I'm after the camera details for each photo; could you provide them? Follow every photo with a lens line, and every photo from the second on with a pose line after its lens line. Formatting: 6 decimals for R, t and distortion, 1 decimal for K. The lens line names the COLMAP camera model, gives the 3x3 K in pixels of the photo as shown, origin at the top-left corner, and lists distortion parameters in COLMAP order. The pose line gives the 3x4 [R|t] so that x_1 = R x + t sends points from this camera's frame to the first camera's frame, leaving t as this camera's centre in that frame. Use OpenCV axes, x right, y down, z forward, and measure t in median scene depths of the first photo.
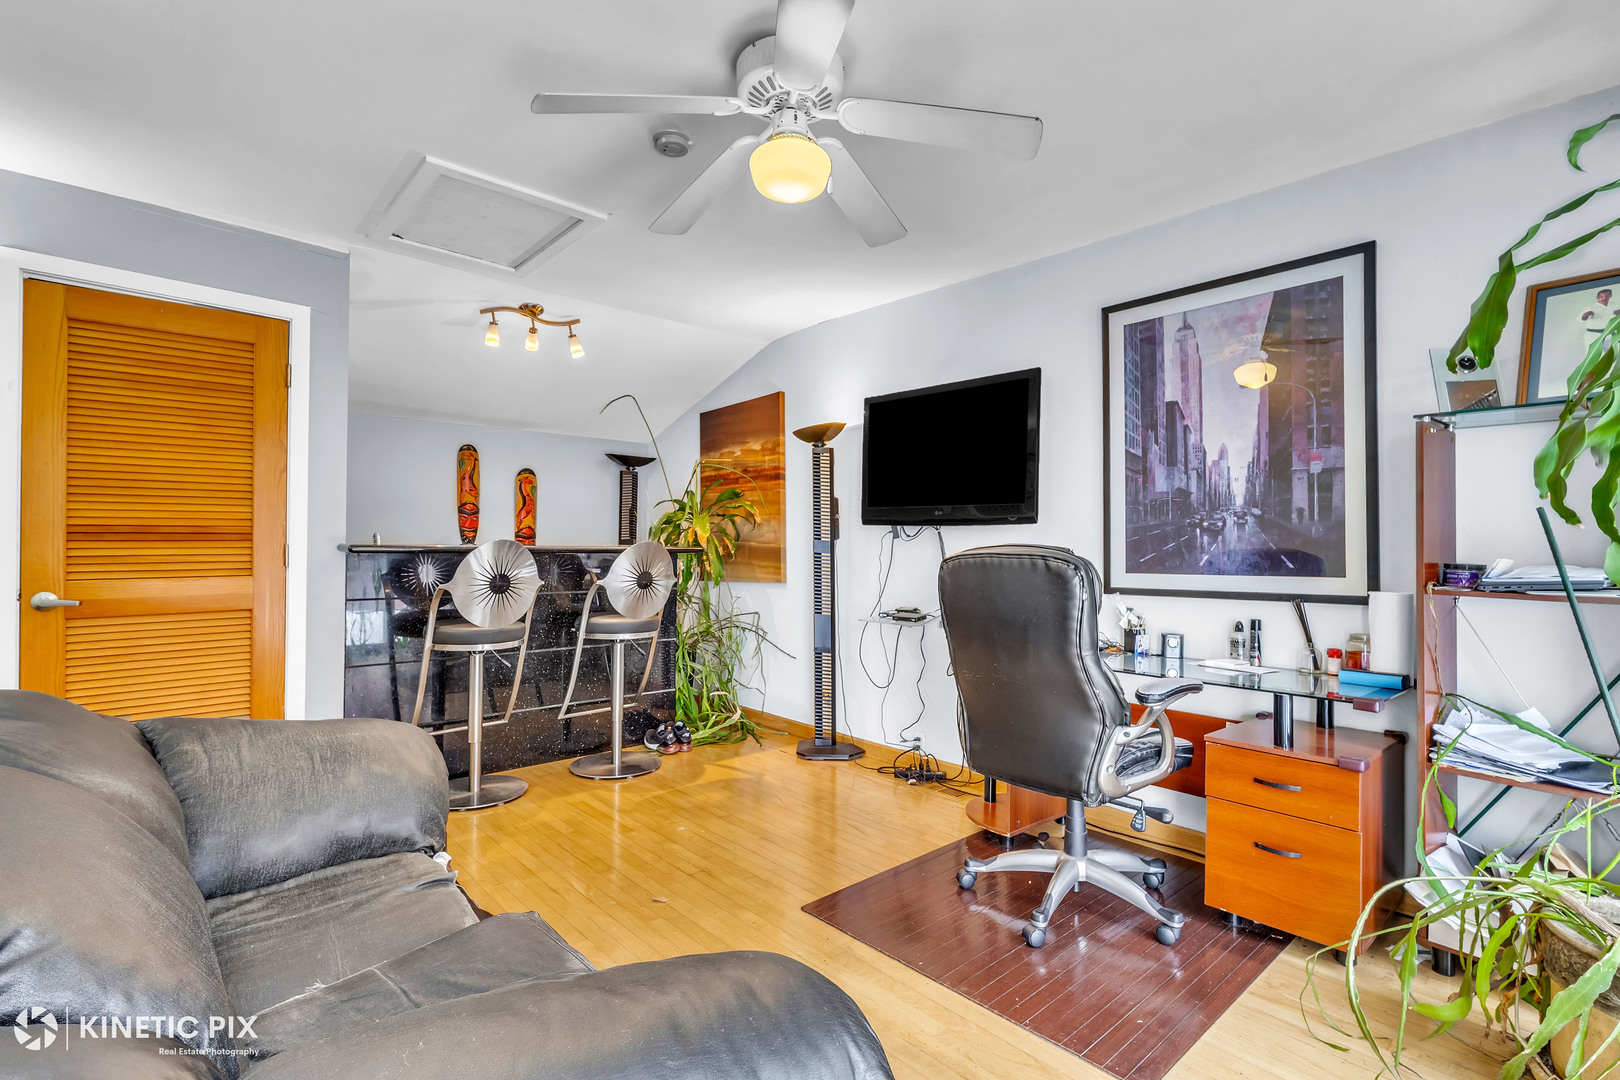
lens RADIAL K [[756.1, 0, 804.9], [0, 756.1, 536.3], [0, 0, 1]] dist [-0.008372, 0.004730]
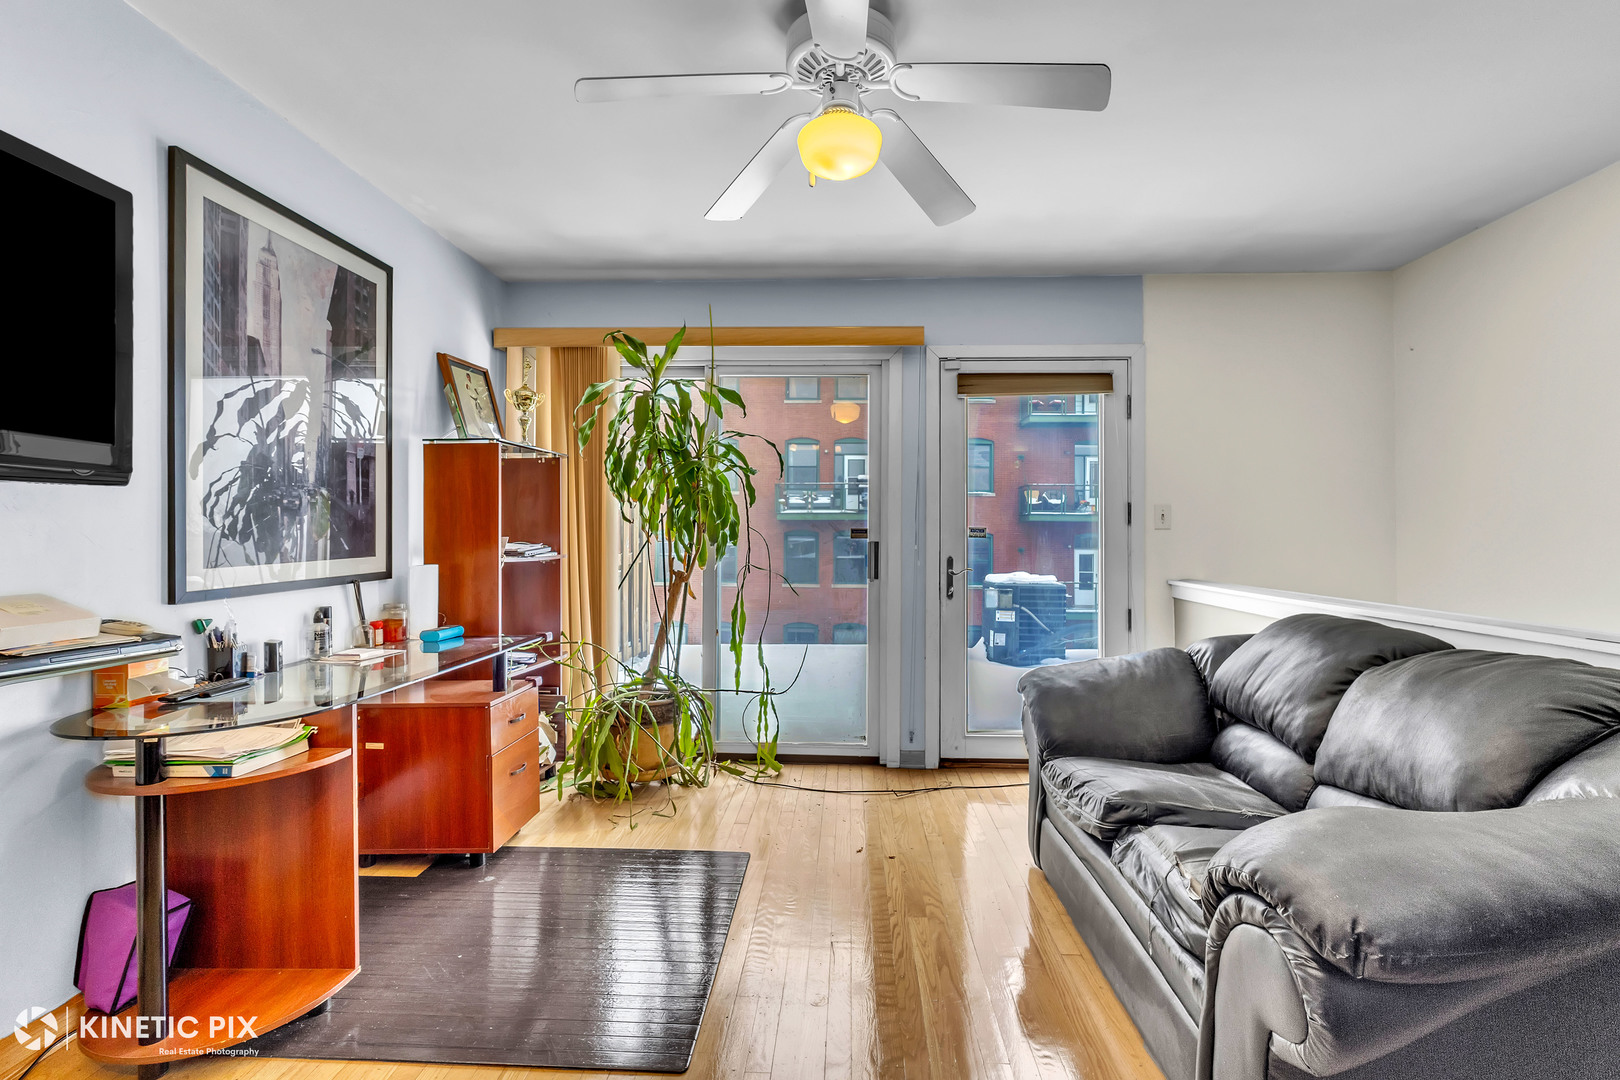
lens RADIAL K [[756.1, 0, 815.6], [0, 756.1, 530.7], [0, 0, 1]] dist [-0.008372, 0.004730]
pose [[-0.716055, -0.007245, 0.698006, -0.458865], [-0.013031, 0.999911, -0.002990, 0.010427], [-0.697922, -0.011237, -0.716086, 1.171239]]
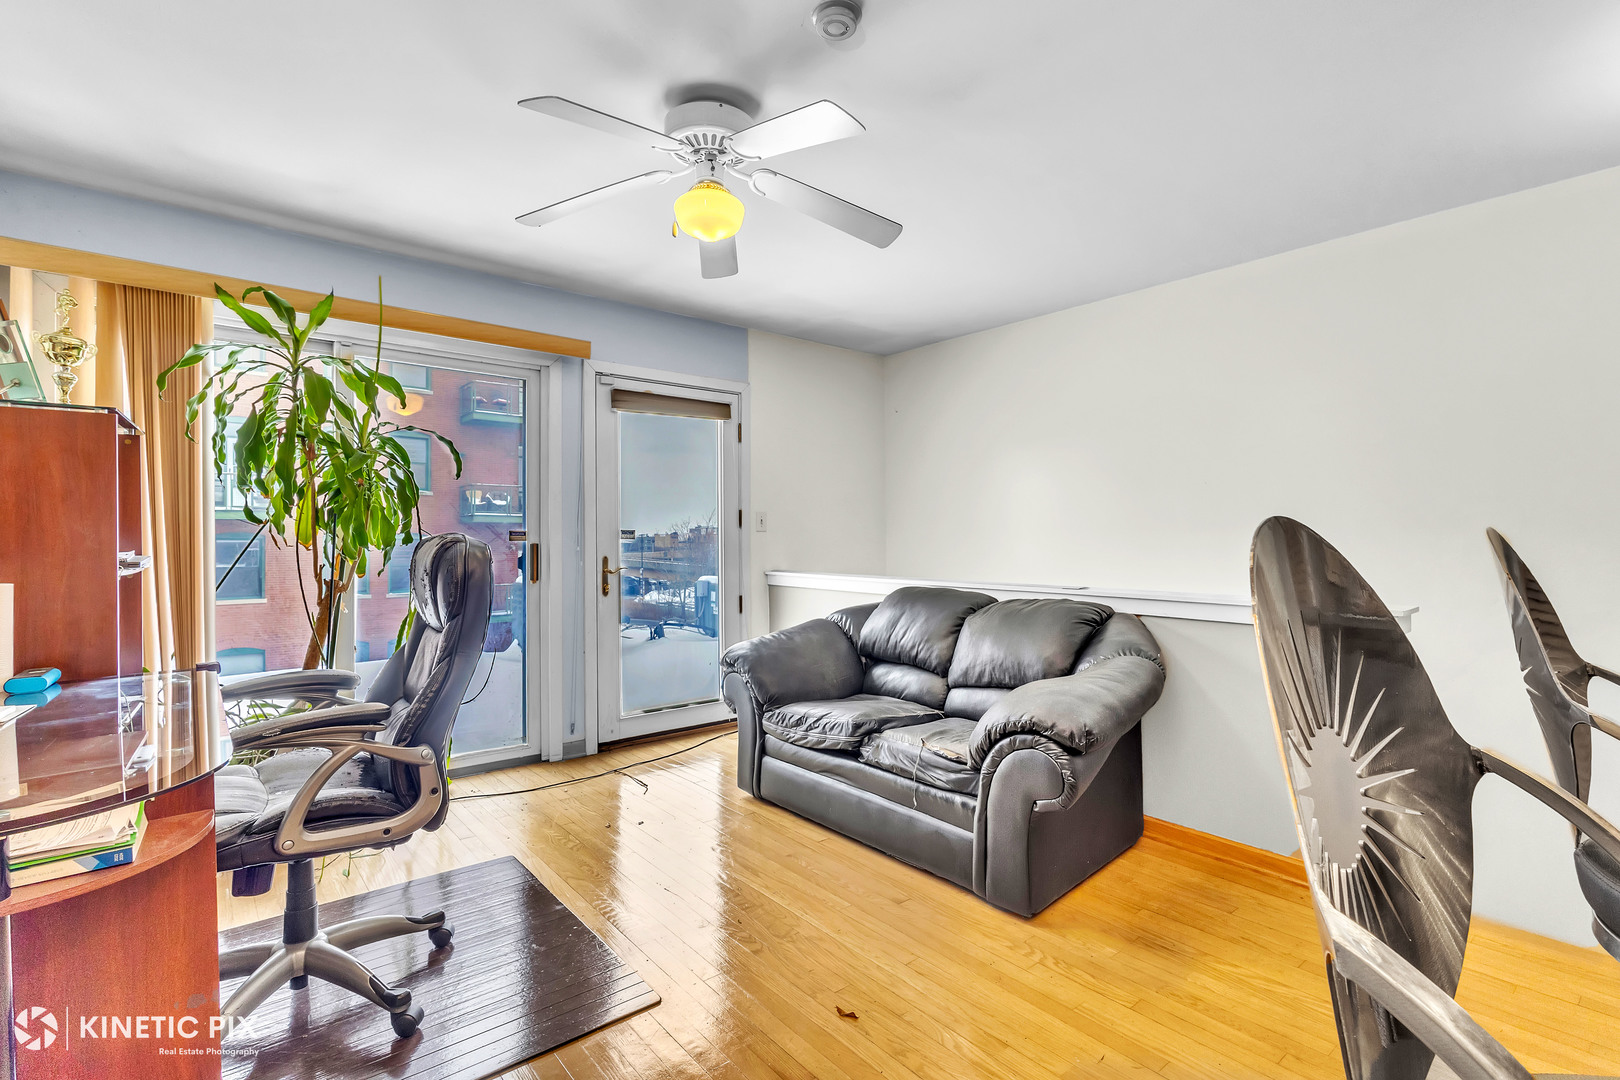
lens RADIAL K [[756.1, 0, 813.6], [0, 756.1, 538.9], [0, 0, 1]] dist [-0.008372, 0.004730]
pose [[-0.999265, -0.007854, 0.037508, -0.155633], [-0.007941, 0.999966, -0.002161, 0.014923], [-0.037490, -0.002457, -0.999294, 1.474275]]
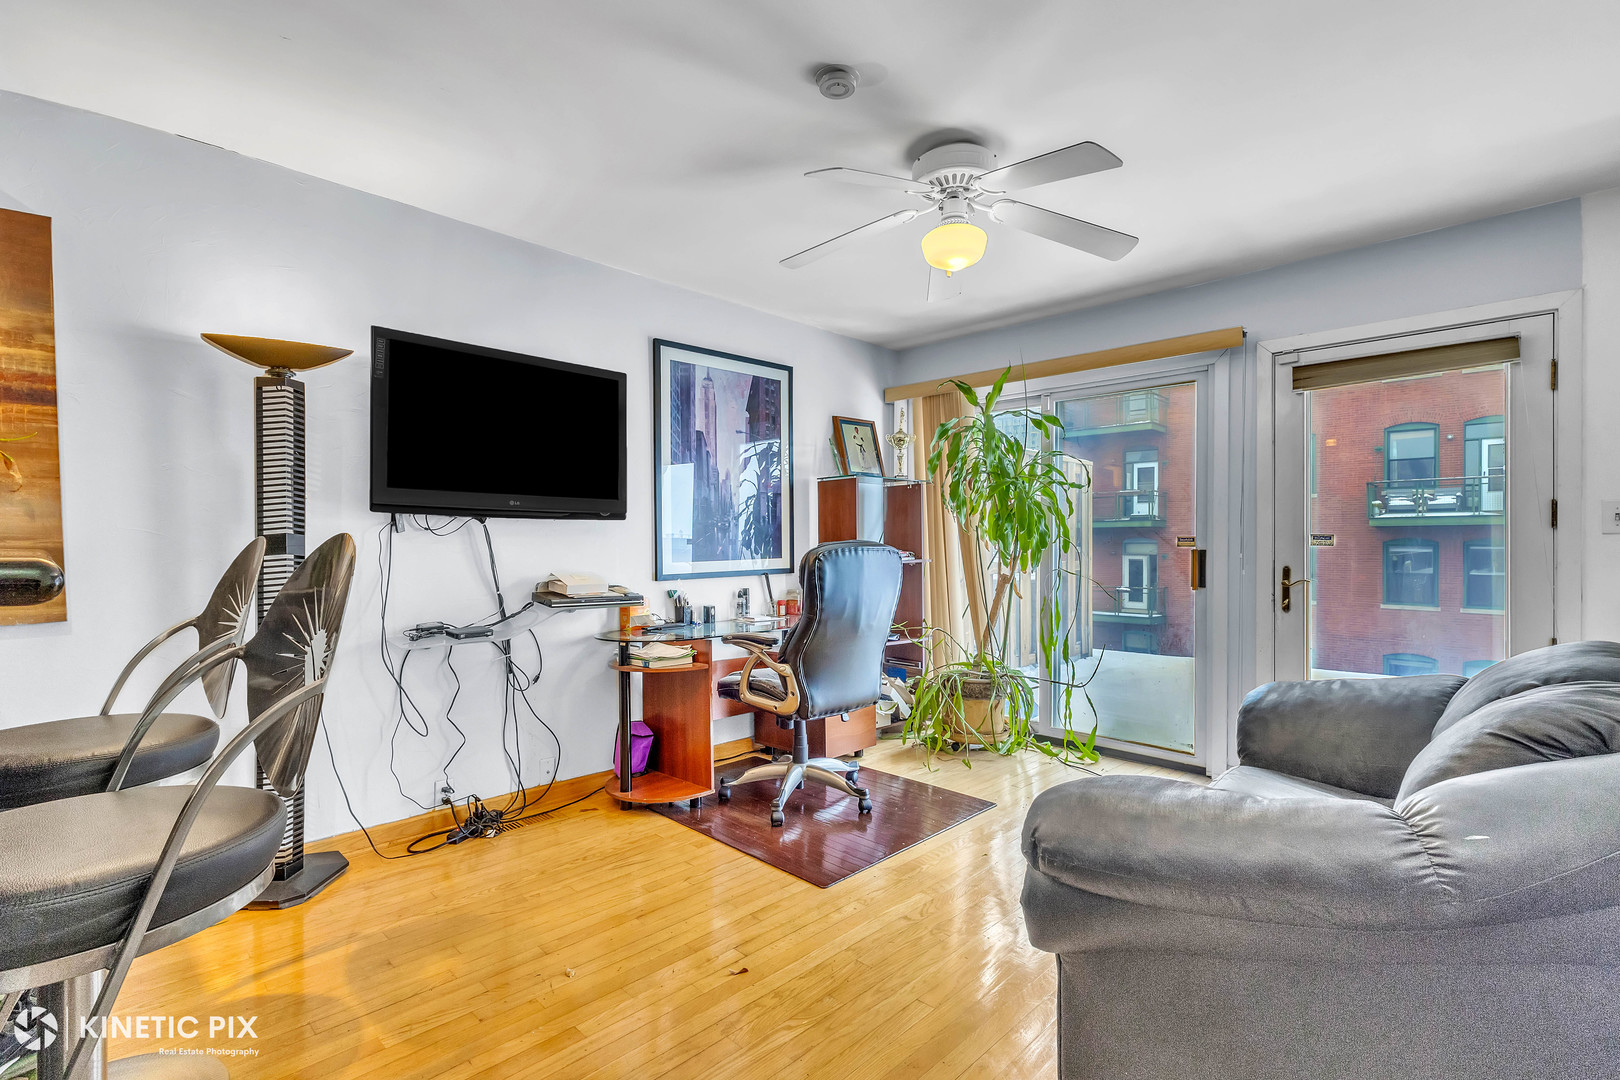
lens RADIAL K [[756.1, 0, 814.6], [0, 756.1, 544.7], [0, 0, 1]] dist [-0.008372, 0.004730]
pose [[-0.062961, -0.009528, 0.997971, -0.870444], [-0.006291, 0.999938, 0.009150, 0.007421], [-0.997996, -0.005702, -0.063017, 0.900412]]
